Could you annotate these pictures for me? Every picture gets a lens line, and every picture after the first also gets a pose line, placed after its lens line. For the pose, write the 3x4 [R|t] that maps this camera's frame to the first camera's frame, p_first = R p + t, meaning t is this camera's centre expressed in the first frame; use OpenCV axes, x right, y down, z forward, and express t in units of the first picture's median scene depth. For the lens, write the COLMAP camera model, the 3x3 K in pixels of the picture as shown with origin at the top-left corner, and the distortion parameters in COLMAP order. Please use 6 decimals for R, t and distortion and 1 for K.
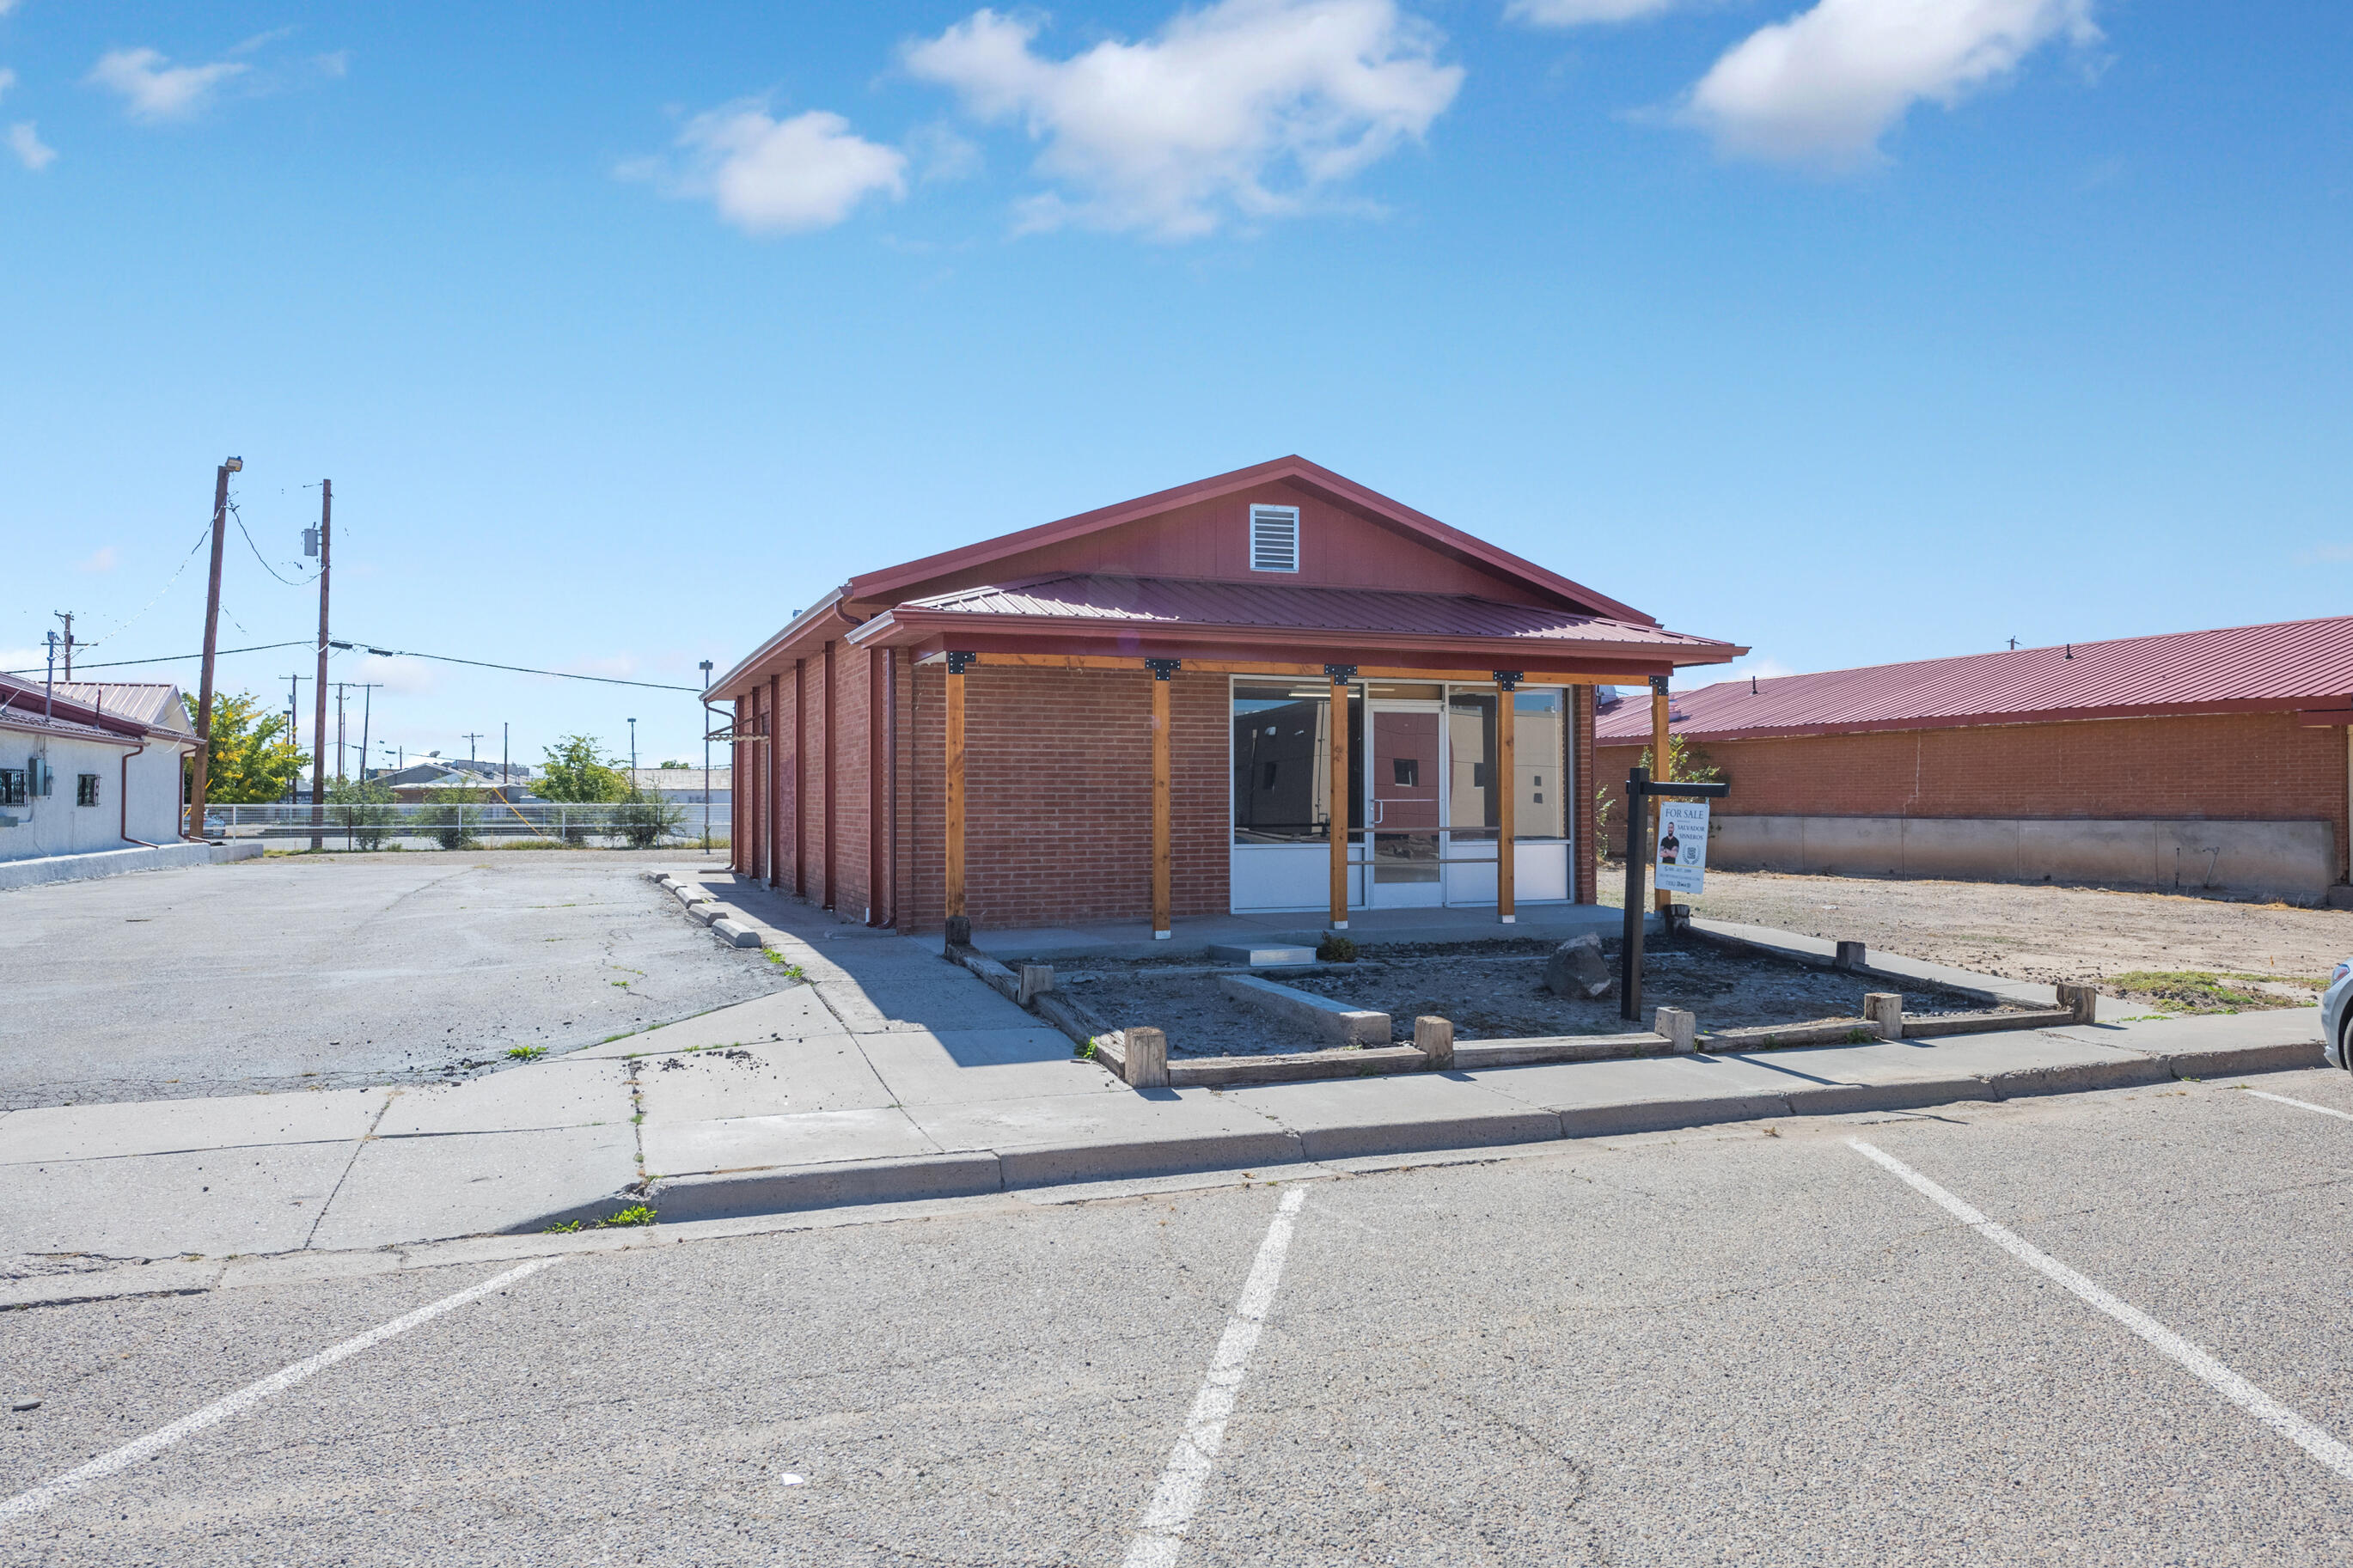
lens RADIAL K [[1384.5, 0, 1176.5], [0, 1384.5, 784.0], [0, 0, 1]] dist [0.000133, 0.000311]
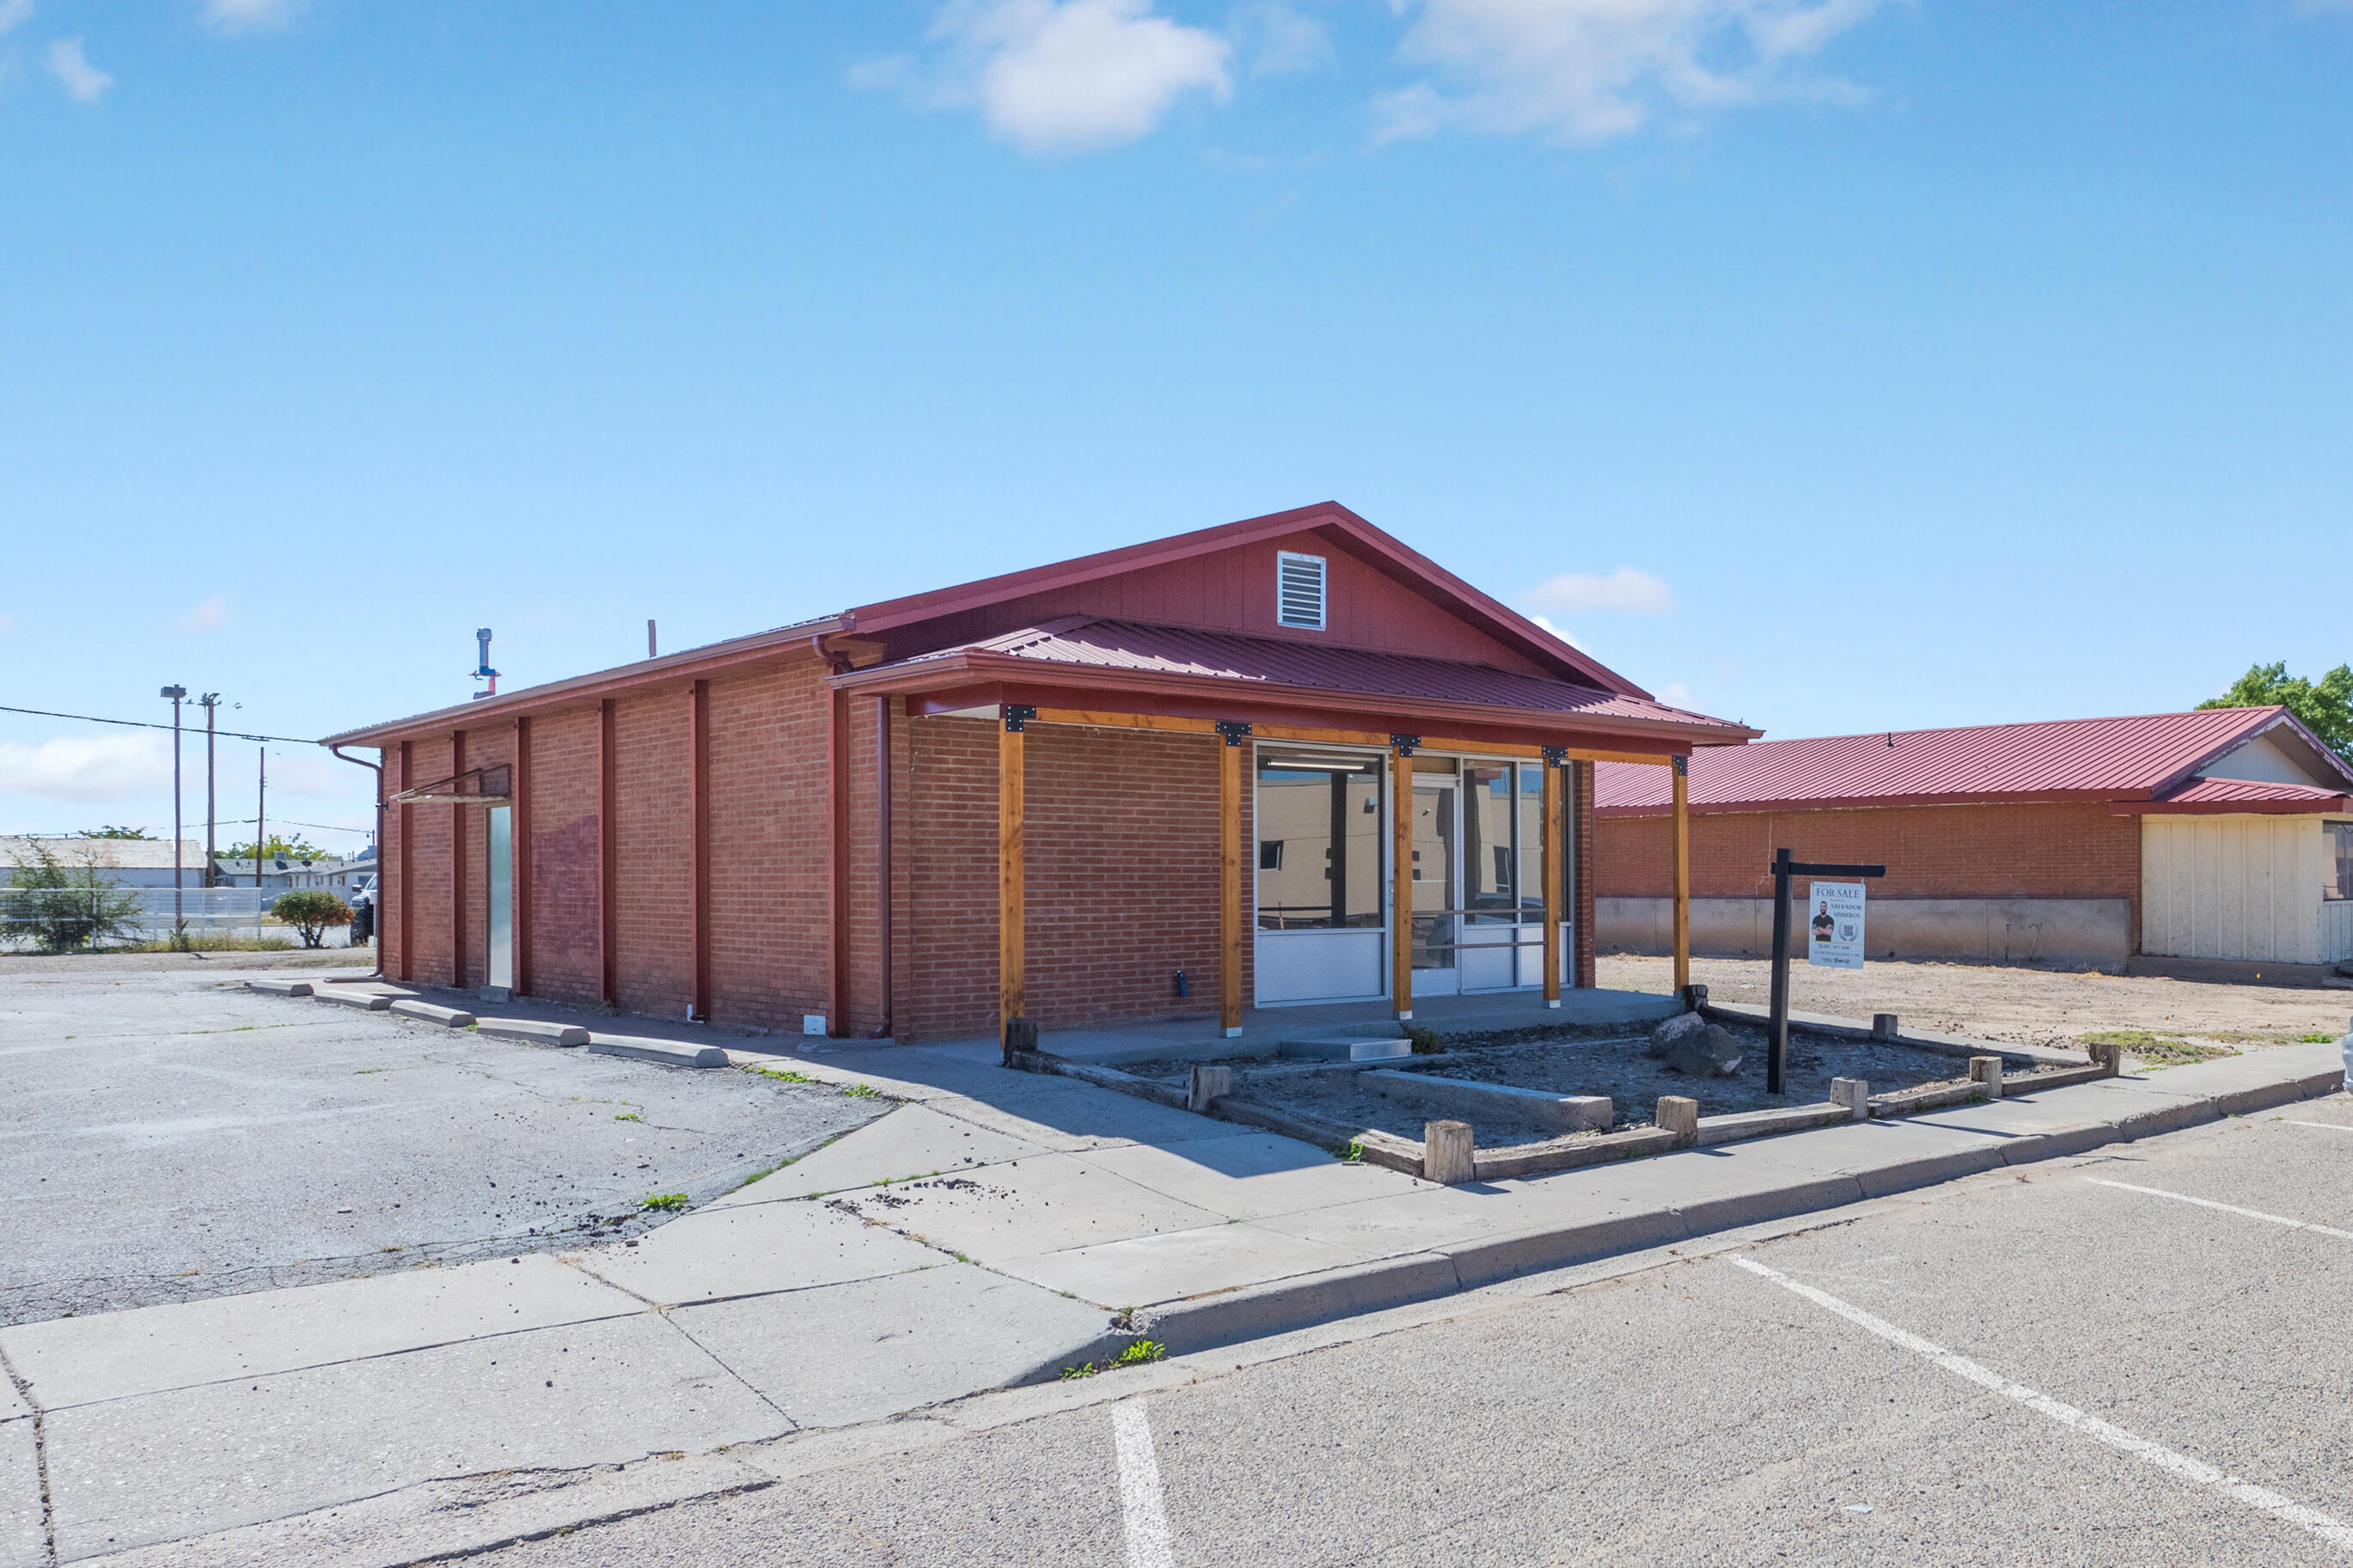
lens RADIAL K [[1726.4, 0, 1177.3], [0, 1726.4, 883.9], [0, 0, 1]] dist [0.001000, -0.000304]
pose [[0.924830, -0.001274, 0.380378, -0.466720], [-0.003336, 0.999929, 0.011461, 0.000924], [-0.380366, -0.011869, 0.924760, -0.012778]]
